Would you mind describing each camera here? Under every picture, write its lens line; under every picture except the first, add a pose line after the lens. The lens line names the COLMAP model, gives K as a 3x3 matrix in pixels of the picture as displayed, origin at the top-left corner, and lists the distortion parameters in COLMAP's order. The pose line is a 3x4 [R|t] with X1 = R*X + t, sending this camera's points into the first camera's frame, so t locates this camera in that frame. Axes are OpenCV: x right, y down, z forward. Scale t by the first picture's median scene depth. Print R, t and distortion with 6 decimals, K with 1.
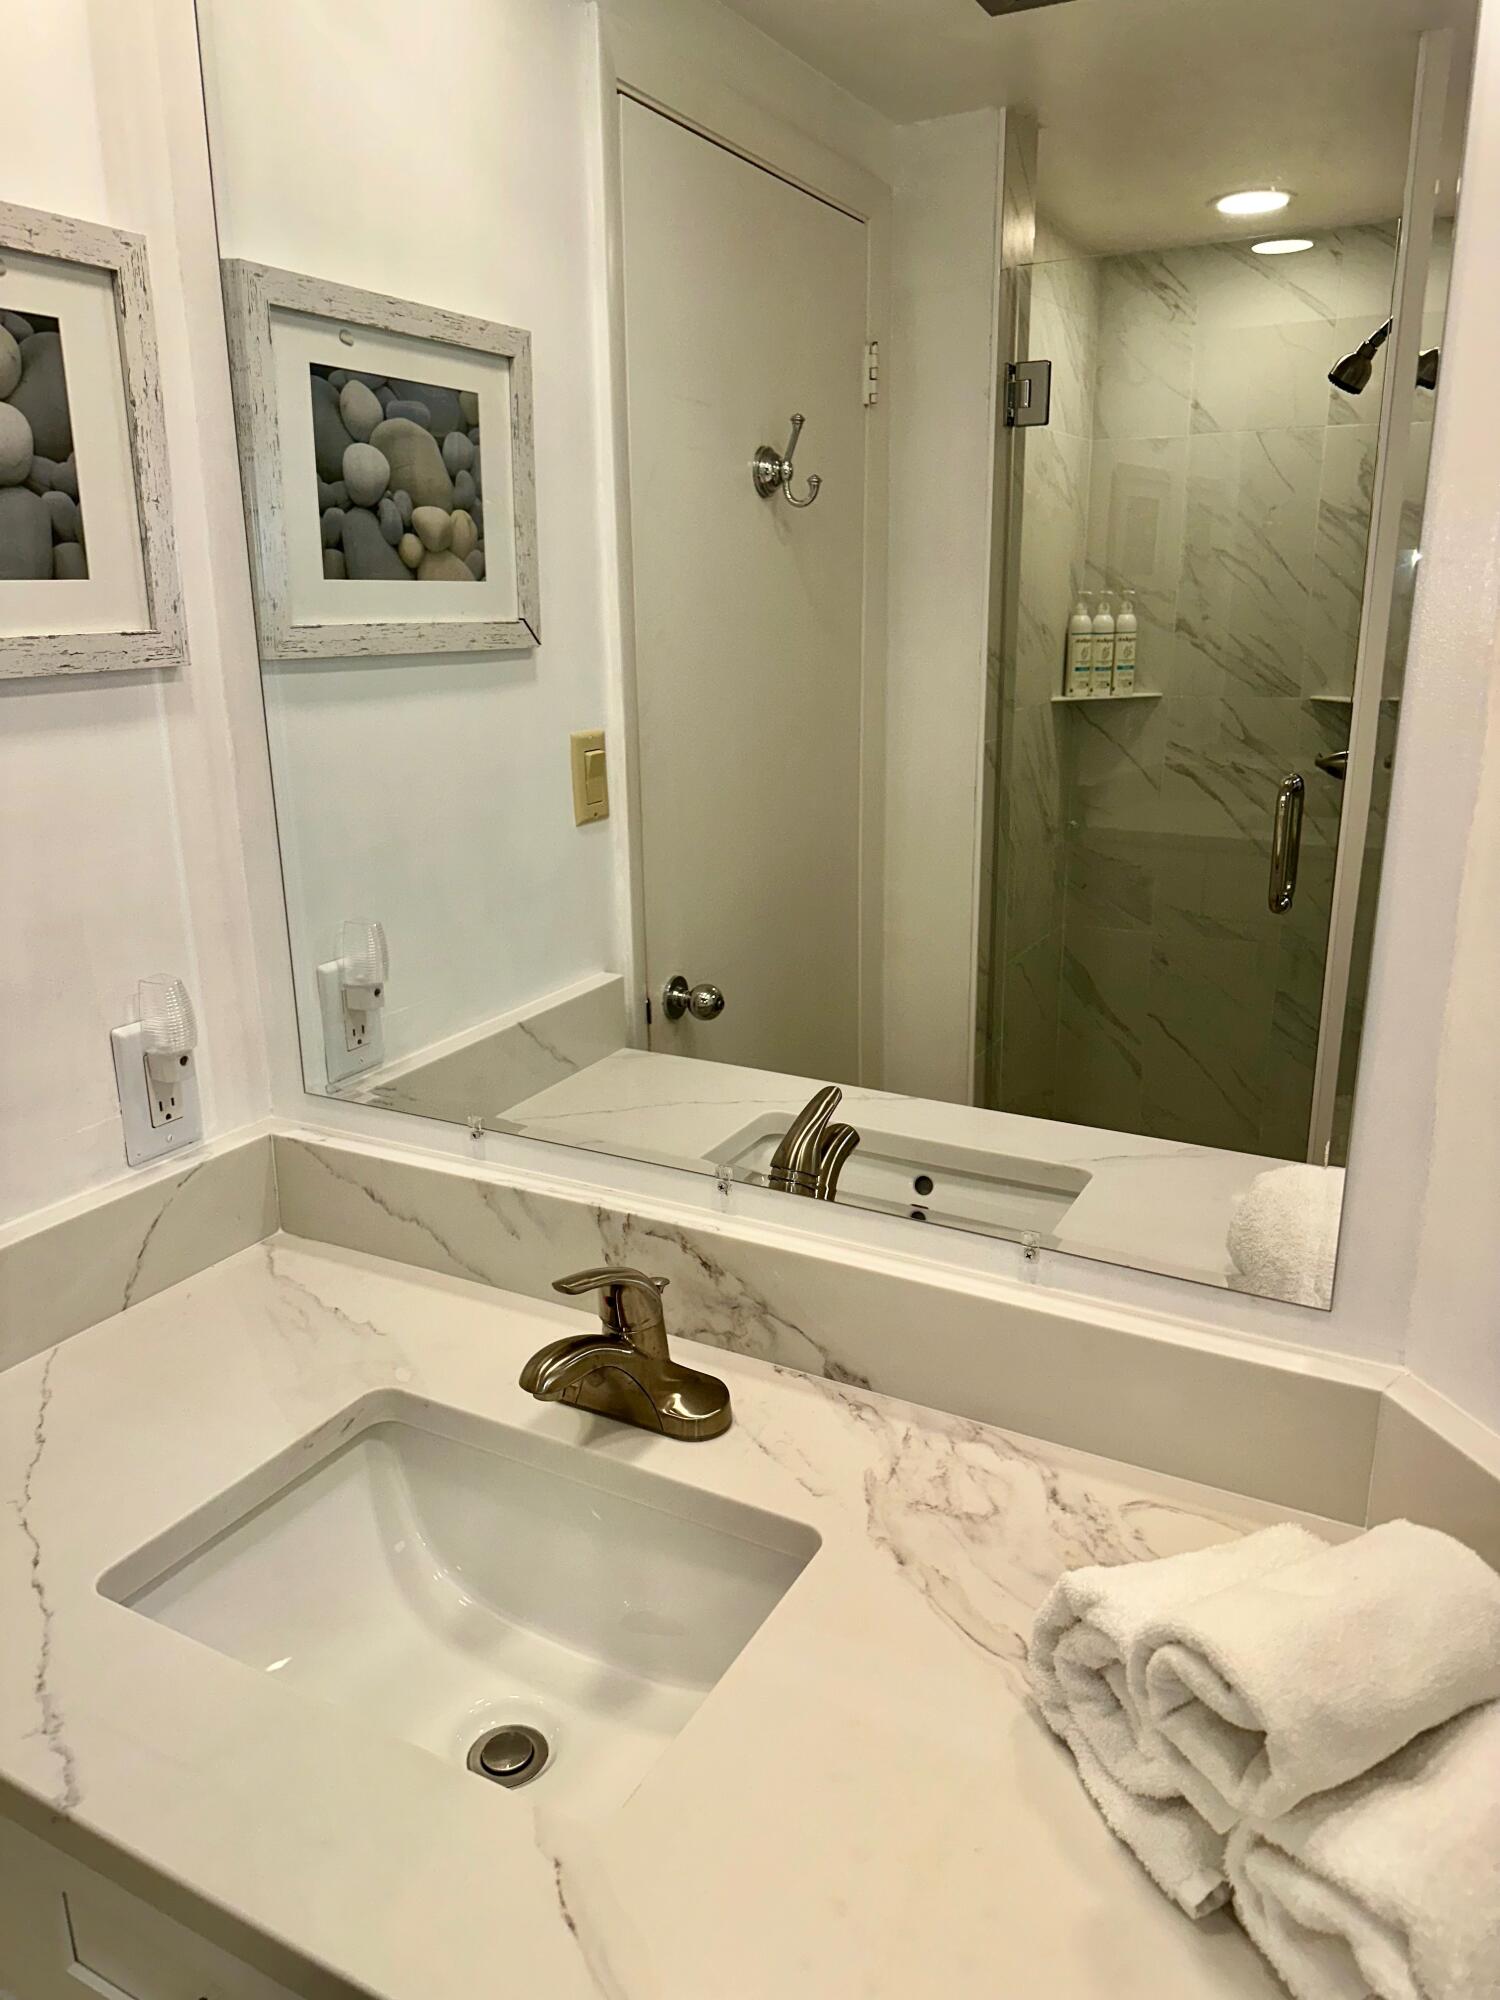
lens RADIAL K [[1440.9, 0, 746.4], [0, 1440.9, 993.4], [0, 0, 1]] dist [0.088293, -0.107009]
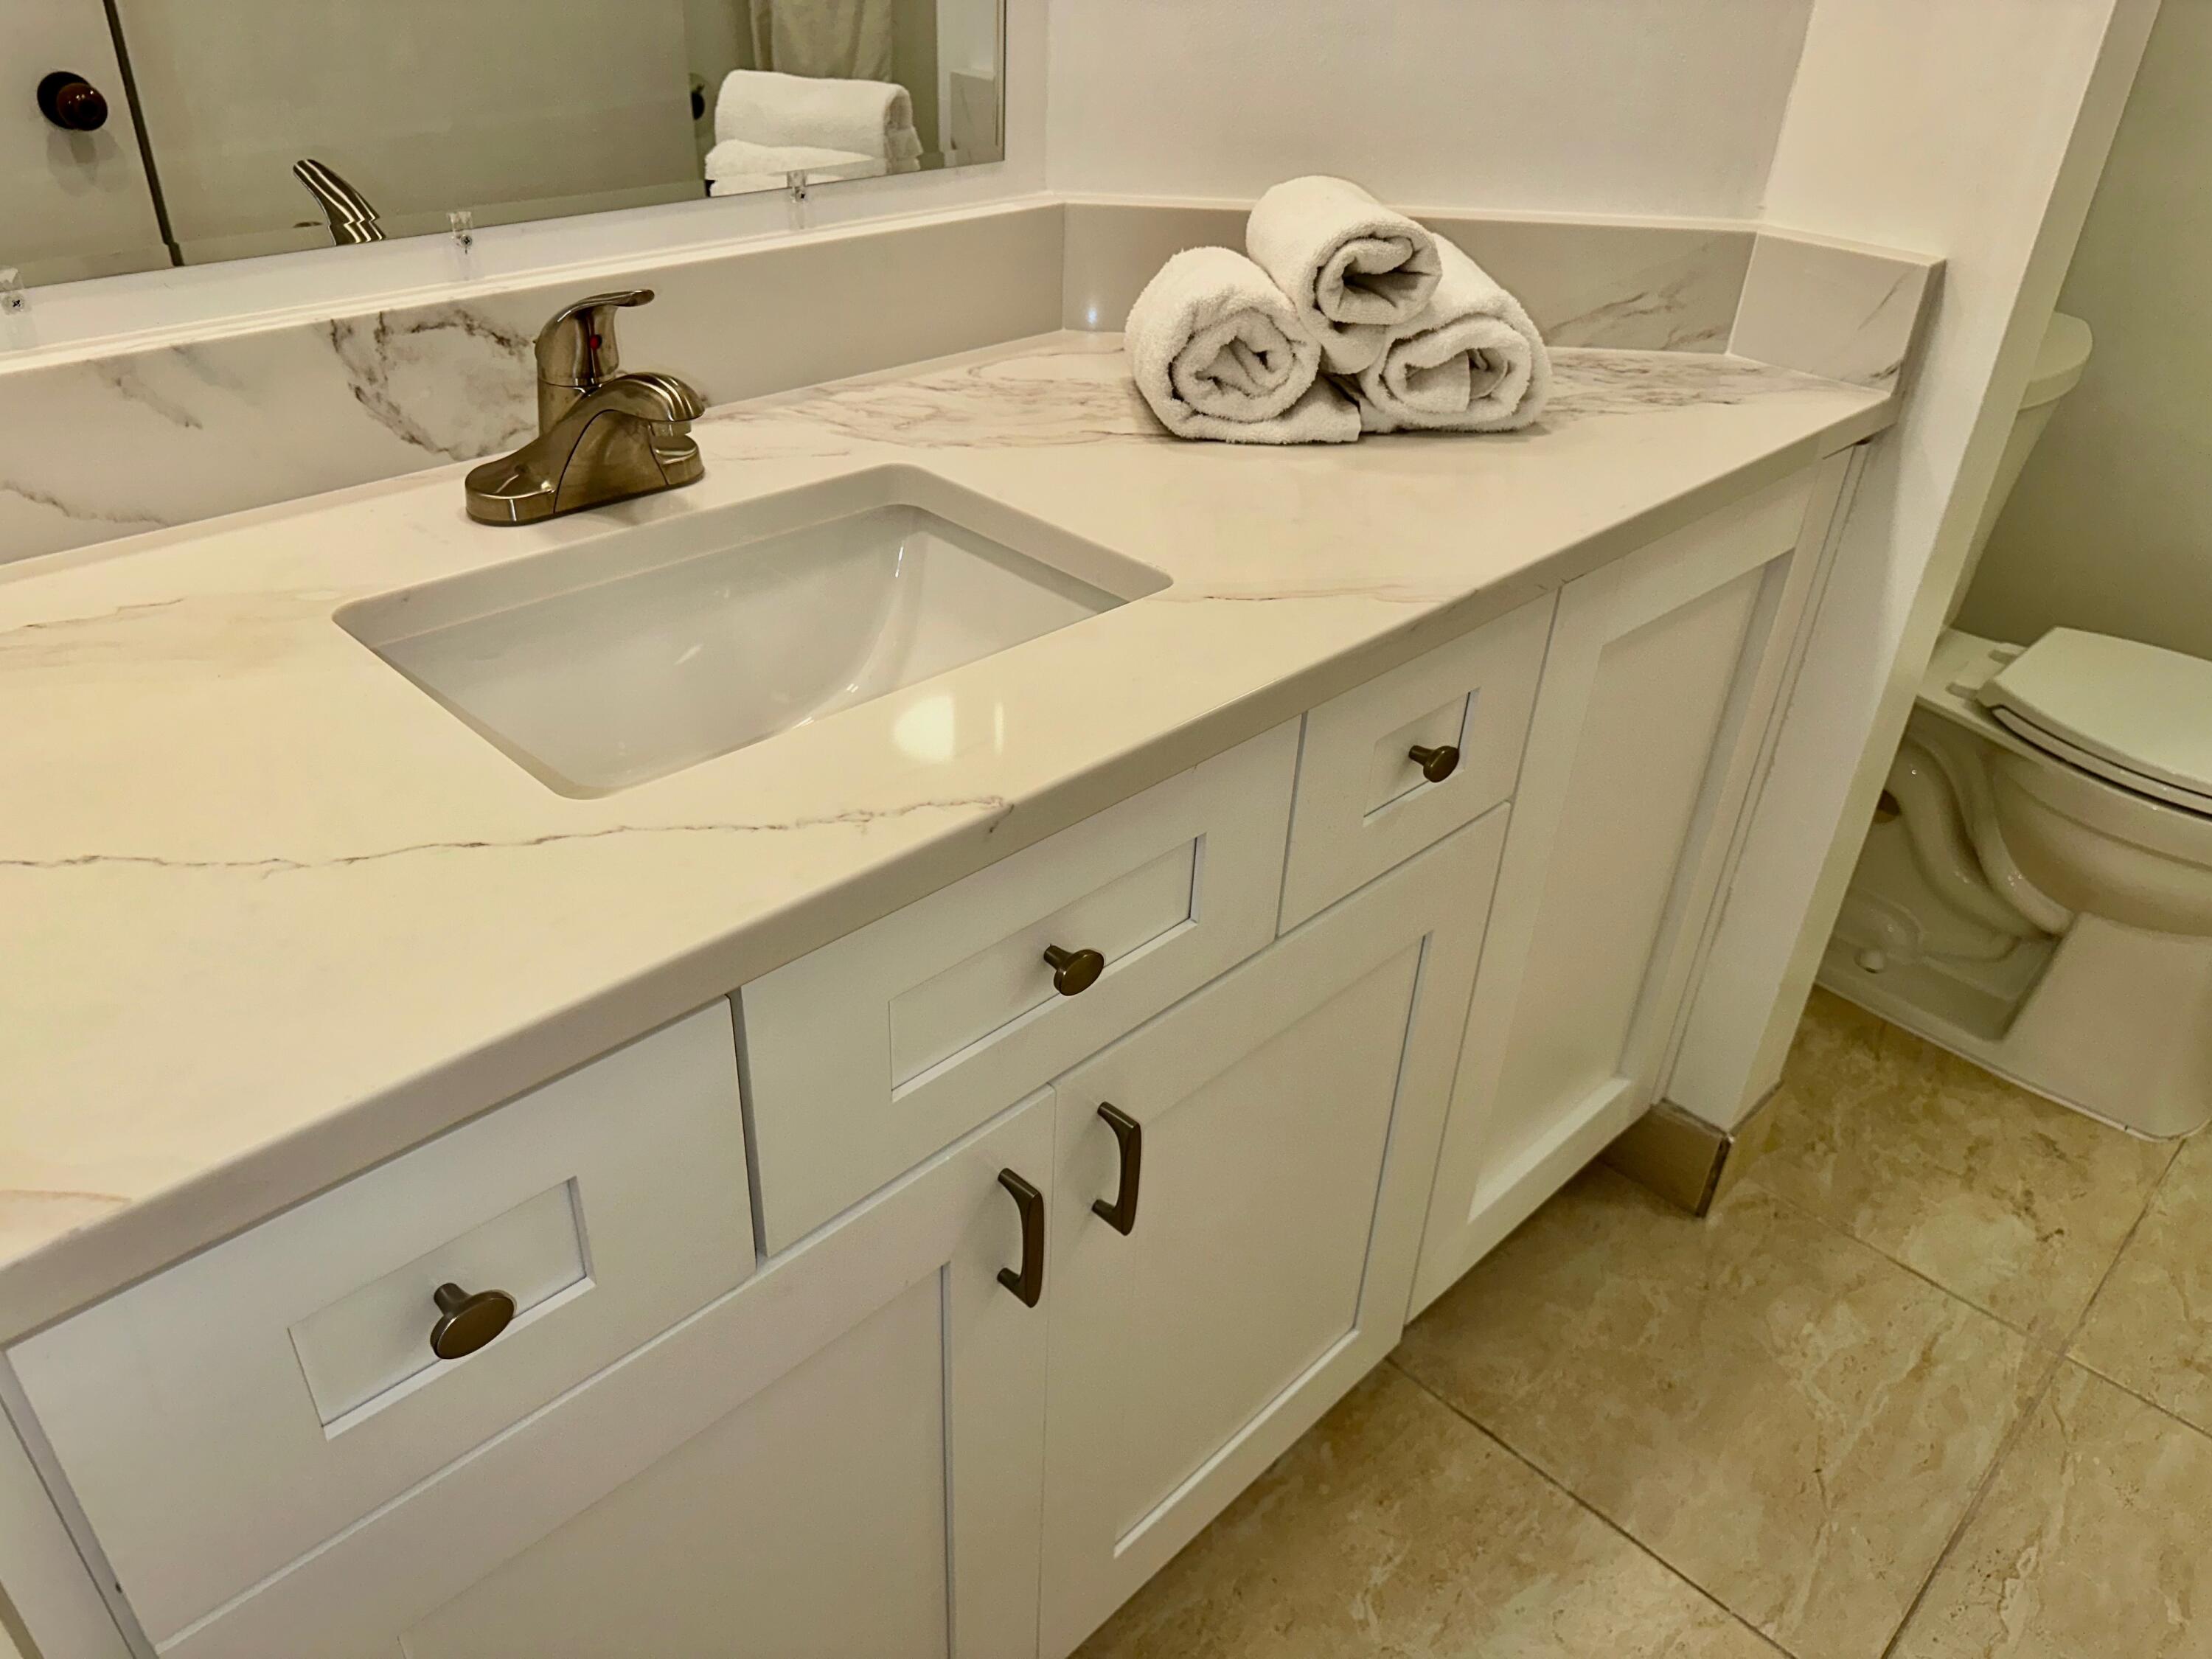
lens RADIAL K [[1593.6, 0, 1090.3], [0, 1593.6, 828.4], [0, 0, 1]] dist [0.088293, -0.107009]
pose [[0.316364, -0.498844, 0.806888, -0.782660], [0.231932, 0.865435, 0.444105, 0.099096], [-0.919849, 0.046644, 0.389491, 0.362117]]
